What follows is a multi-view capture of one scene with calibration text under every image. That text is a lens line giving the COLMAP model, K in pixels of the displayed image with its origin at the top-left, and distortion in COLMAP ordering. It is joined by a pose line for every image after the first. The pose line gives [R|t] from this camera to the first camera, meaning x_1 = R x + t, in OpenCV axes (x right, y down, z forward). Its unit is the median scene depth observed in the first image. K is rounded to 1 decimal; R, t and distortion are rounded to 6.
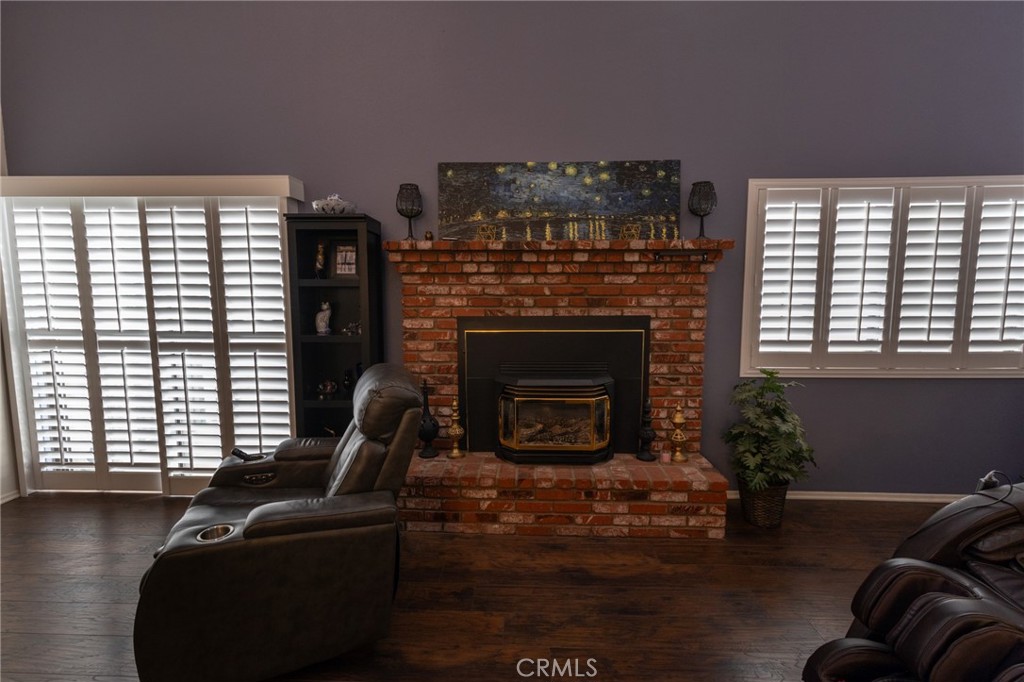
lens RADIAL K [[513.5, 0, 477.8], [0, 513.5, 346.1], [0, 0, 1]] dist [0.025383, 0.000113]
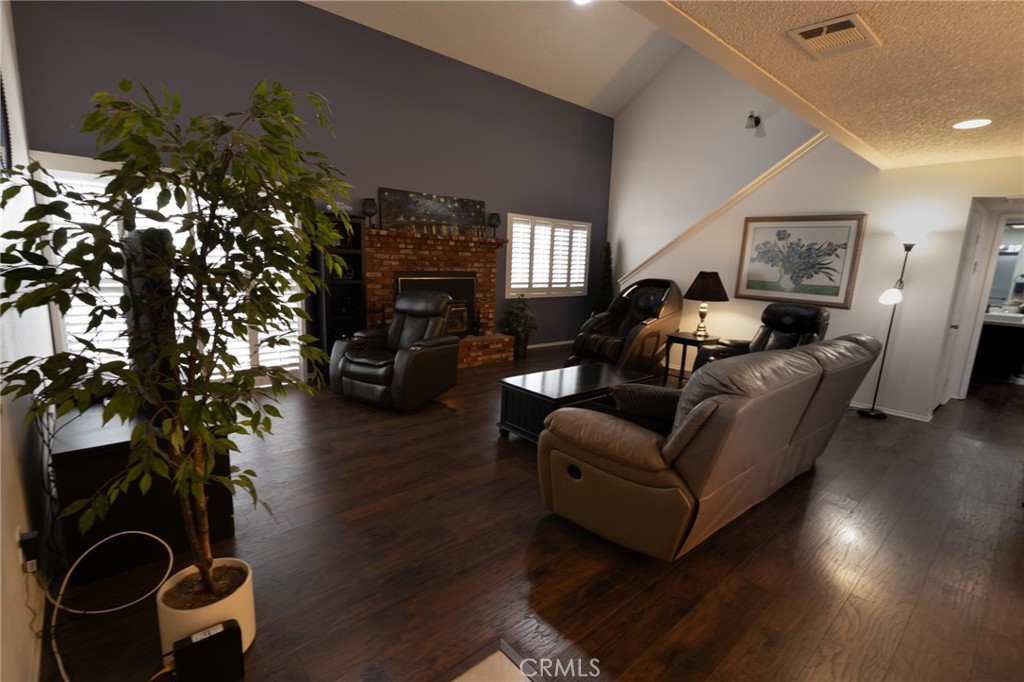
lens RADIAL K [[513.5, 0, 477.8], [0, 513.5, 346.1], [0, 0, 1]] dist [0.025383, 0.000113]
pose [[0.765980, -0.081837, 0.637634, -1.084954], [0.040095, 0.996015, 0.079667, 0.084487], [-0.641613, -0.035457, 0.766208, -0.699315]]
